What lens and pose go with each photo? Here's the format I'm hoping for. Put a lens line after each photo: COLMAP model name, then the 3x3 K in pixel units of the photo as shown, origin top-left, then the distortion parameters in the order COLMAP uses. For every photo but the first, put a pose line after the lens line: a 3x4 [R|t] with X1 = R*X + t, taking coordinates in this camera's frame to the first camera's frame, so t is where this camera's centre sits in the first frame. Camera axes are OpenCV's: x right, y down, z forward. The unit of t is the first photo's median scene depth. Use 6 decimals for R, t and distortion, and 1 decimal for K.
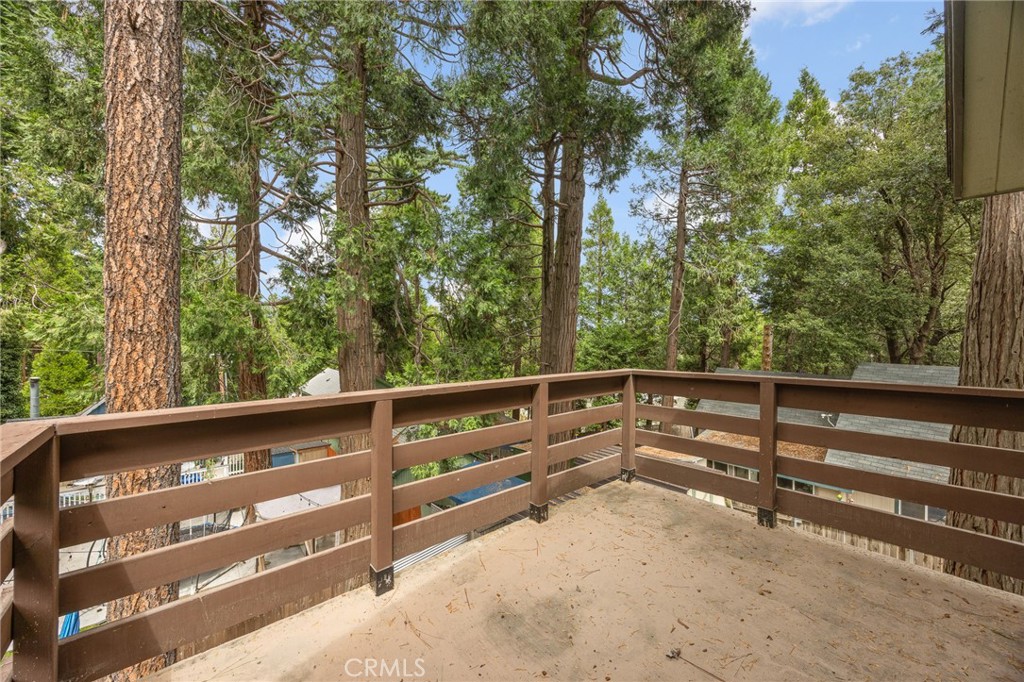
lens RADIAL K [[381.0, 0, 516.9], [0, 381.0, 339.6], [0, 0, 1]] dist [-0.003987, -0.000150]
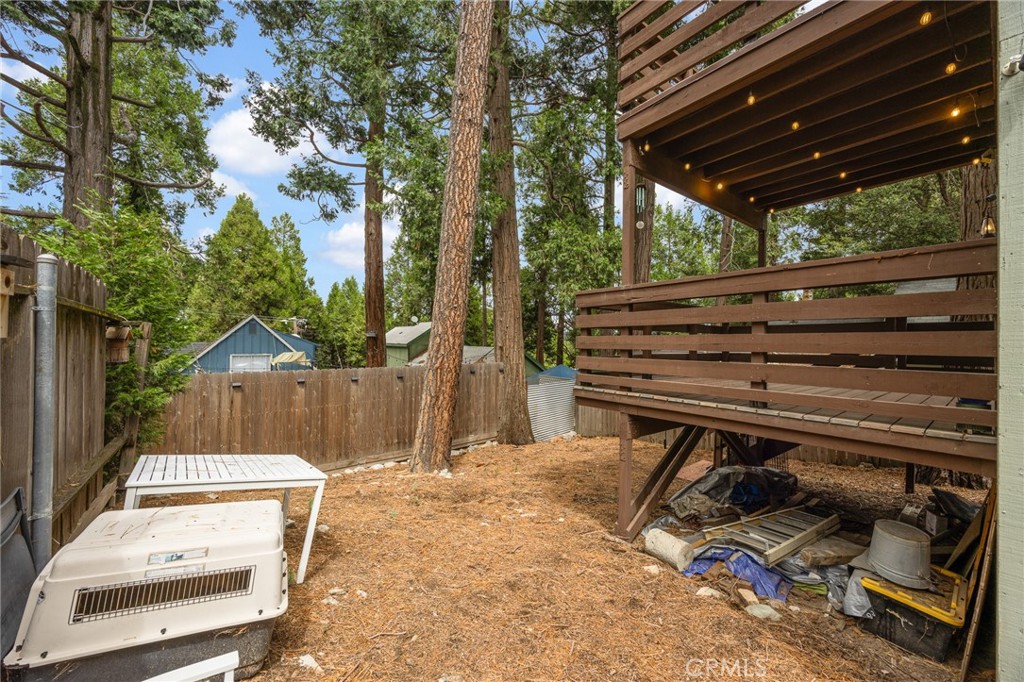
lens RADIAL K [[387.2, 0, 513.3], [0, 387.2, 337.7], [0, 0, 1]] dist [-0.004986, -0.000017]
pose [[0.998716, 0.004415, -0.050458, -0.677539], [-0.006150, 0.999394, -0.034270, 0.979951], [0.050276, 0.034537, 0.998138, -0.693046]]
